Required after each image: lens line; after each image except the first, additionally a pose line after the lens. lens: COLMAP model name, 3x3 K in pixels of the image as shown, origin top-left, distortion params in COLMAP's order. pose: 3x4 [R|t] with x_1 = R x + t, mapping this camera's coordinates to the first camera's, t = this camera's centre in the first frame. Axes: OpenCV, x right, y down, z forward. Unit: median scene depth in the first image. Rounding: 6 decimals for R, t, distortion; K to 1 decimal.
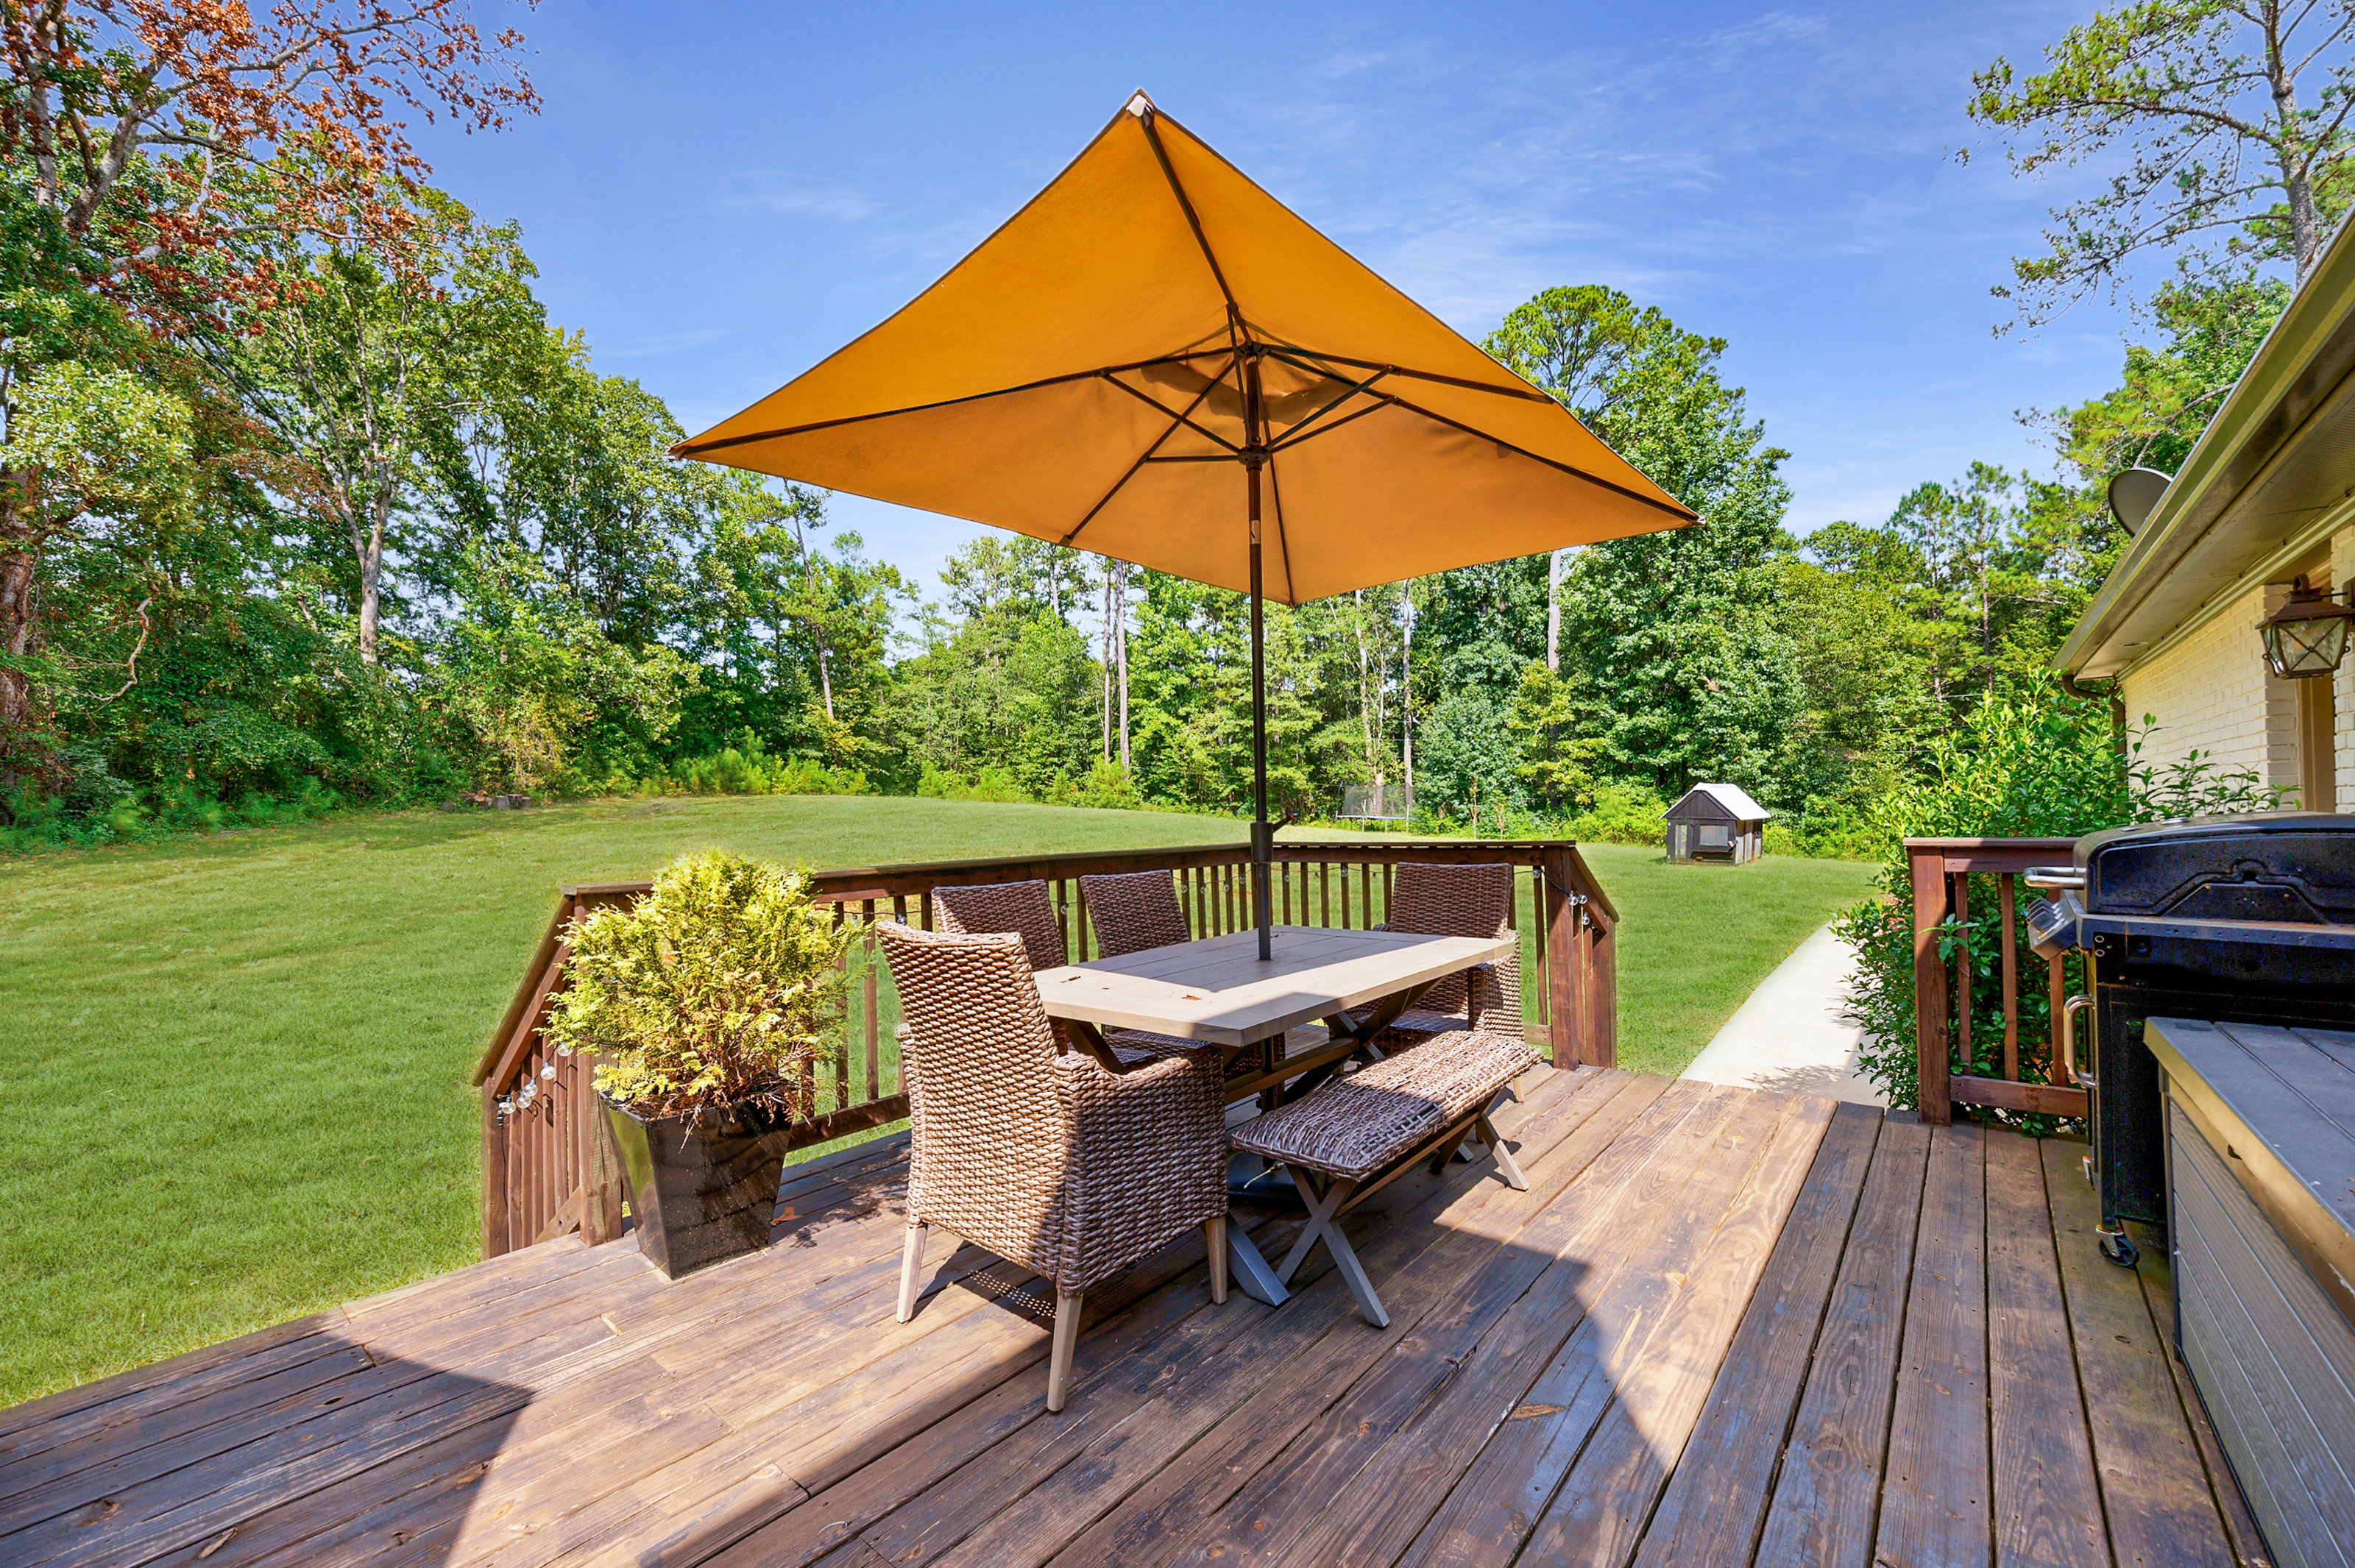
lens RADIAL K [[930.3, 0, 1174.5], [0, 930.3, 807.6], [0, 0, 1]] dist [-0.000602, -0.000618]
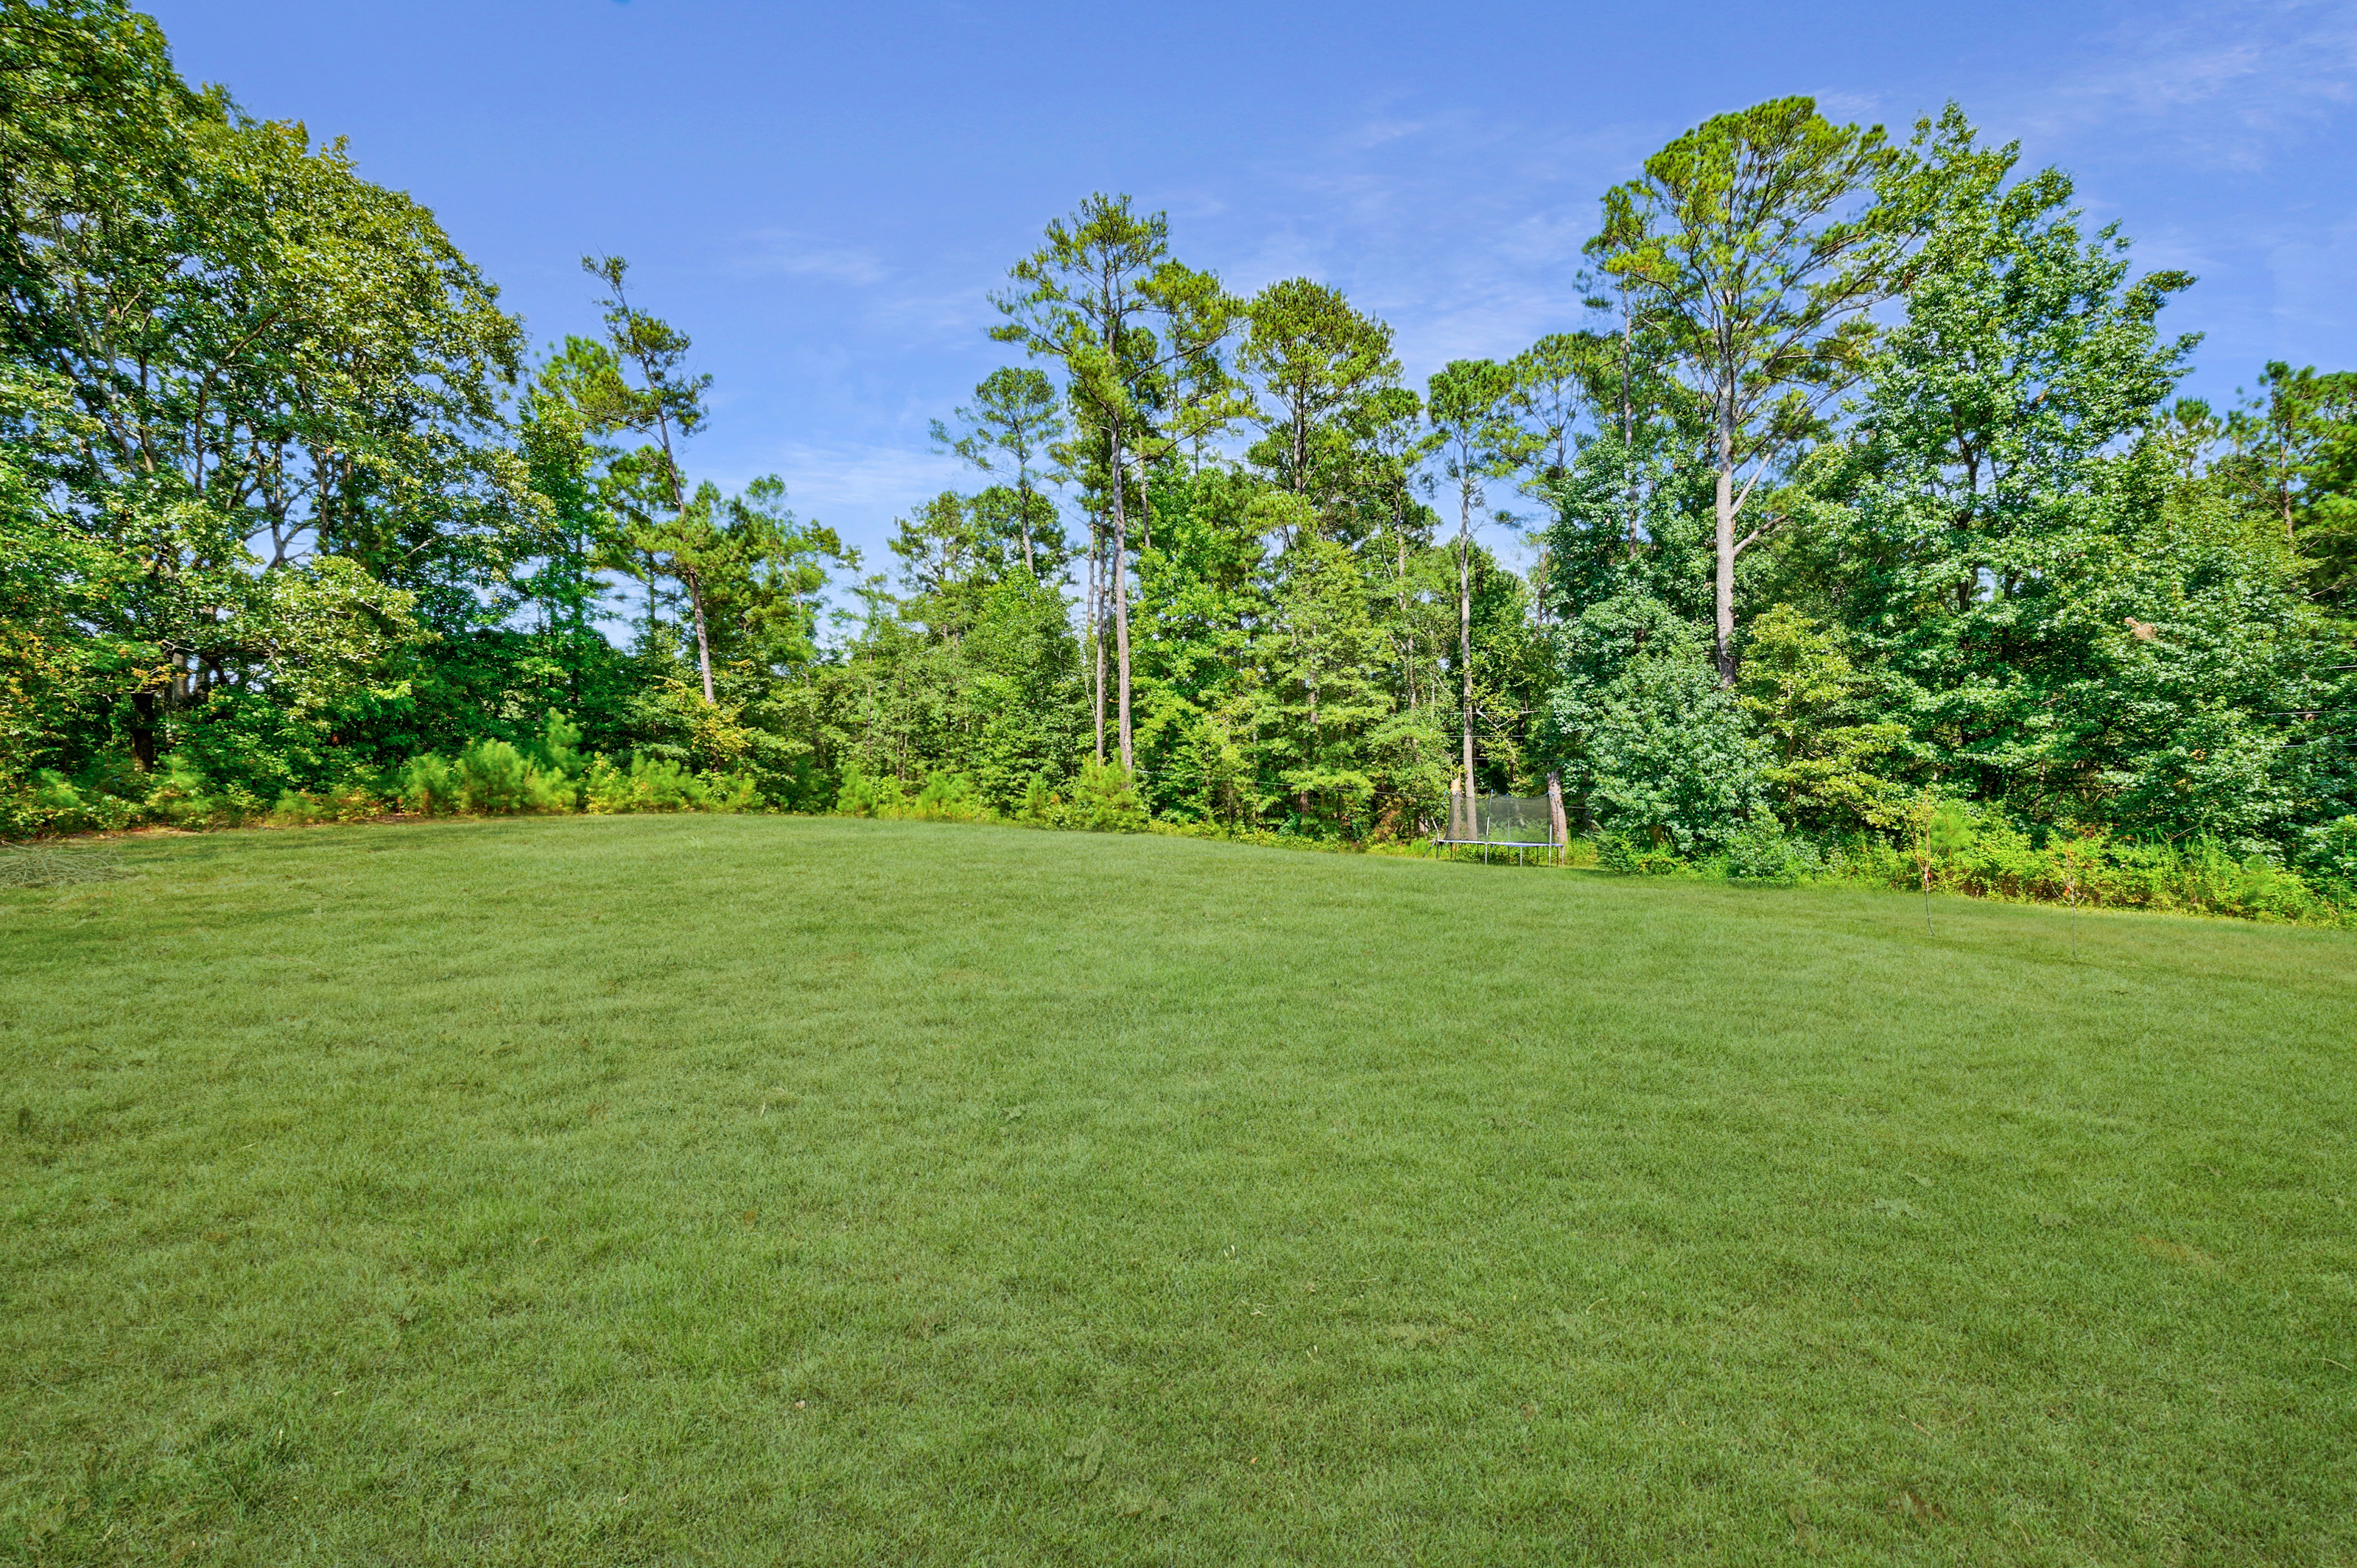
lens RADIAL K [[936.2, 0, 1185.9], [0, 936.2, 772.4], [0, 0, 1]] dist [-0.000299, -0.000040]
pose [[0.999037, -0.001048, 0.043861, -0.041078], [0.002949, 0.999059, -0.043283, -0.011294], [-0.043774, 0.043370, 0.998100, 0.285341]]
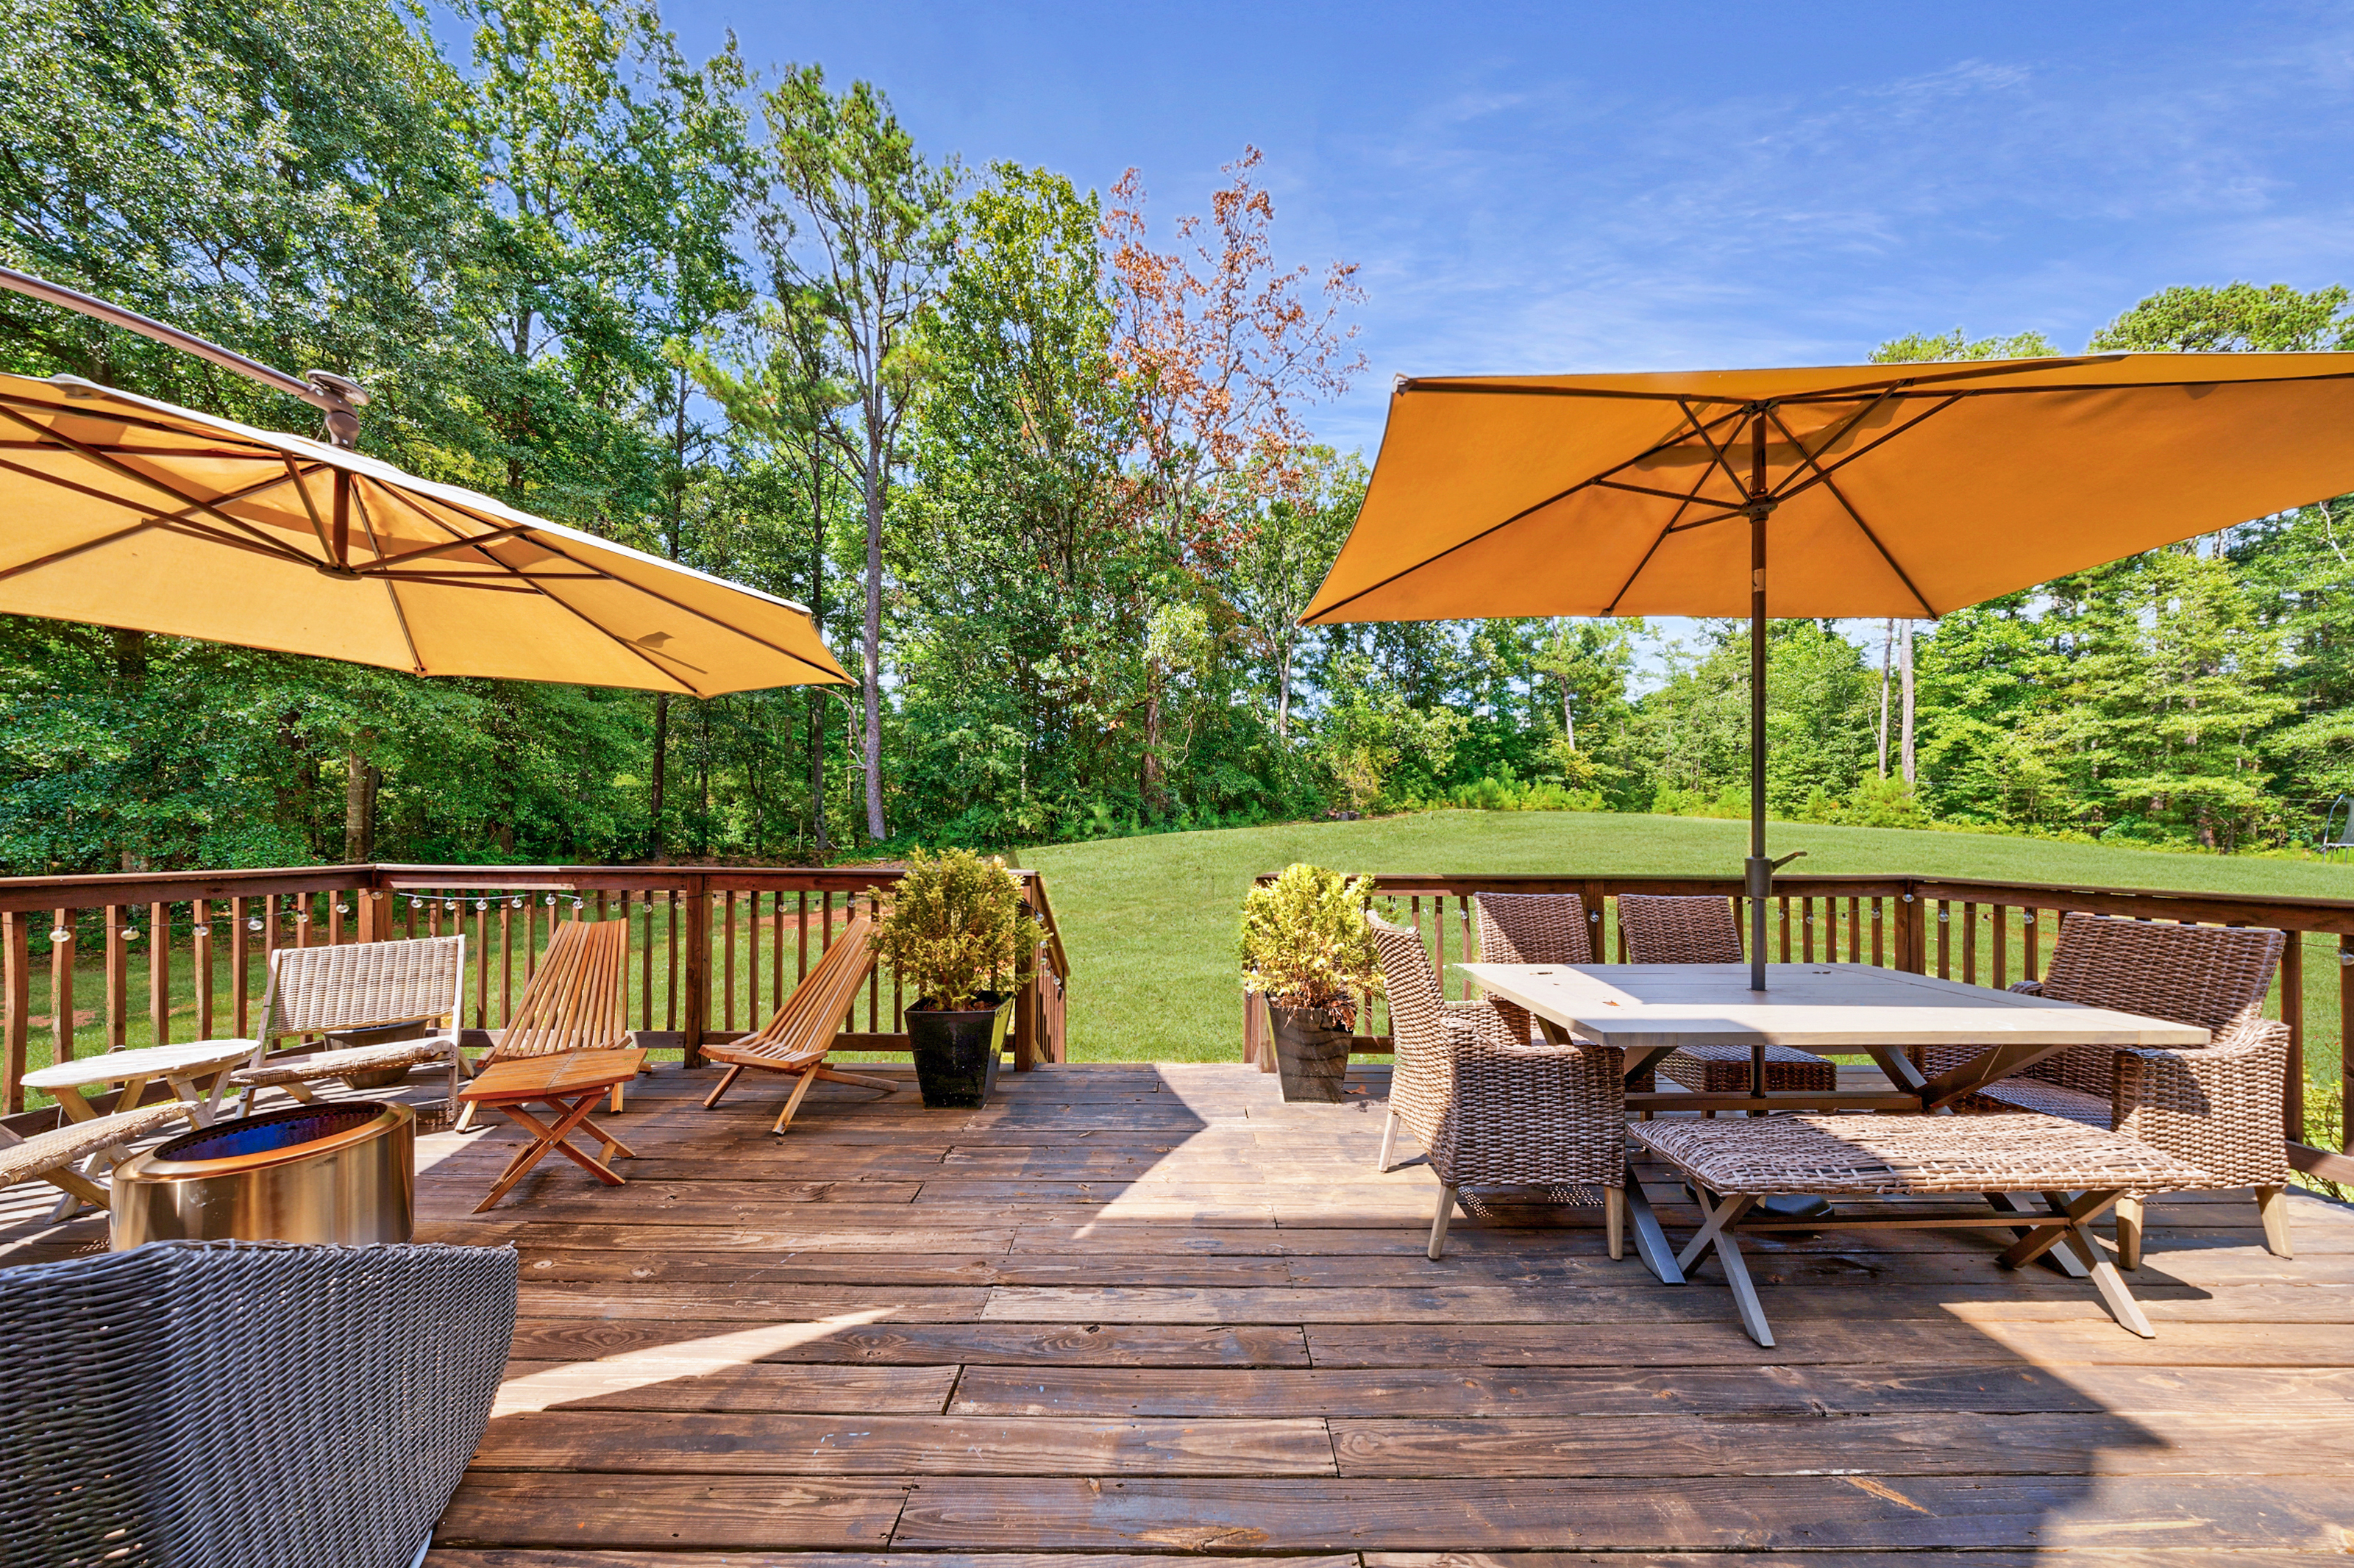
lens RADIAL K [[709.1, 0, 1189.4], [0, 709.1, 834.1], [0, 0, 1]] dist [-0.004512, -0.000063]
pose [[0.651774, 0.026957, -0.757934, 0.015592], [-0.012107, 0.999611, 0.025142, -0.001294], [0.758317, -0.007211, 0.651847, -0.000213]]
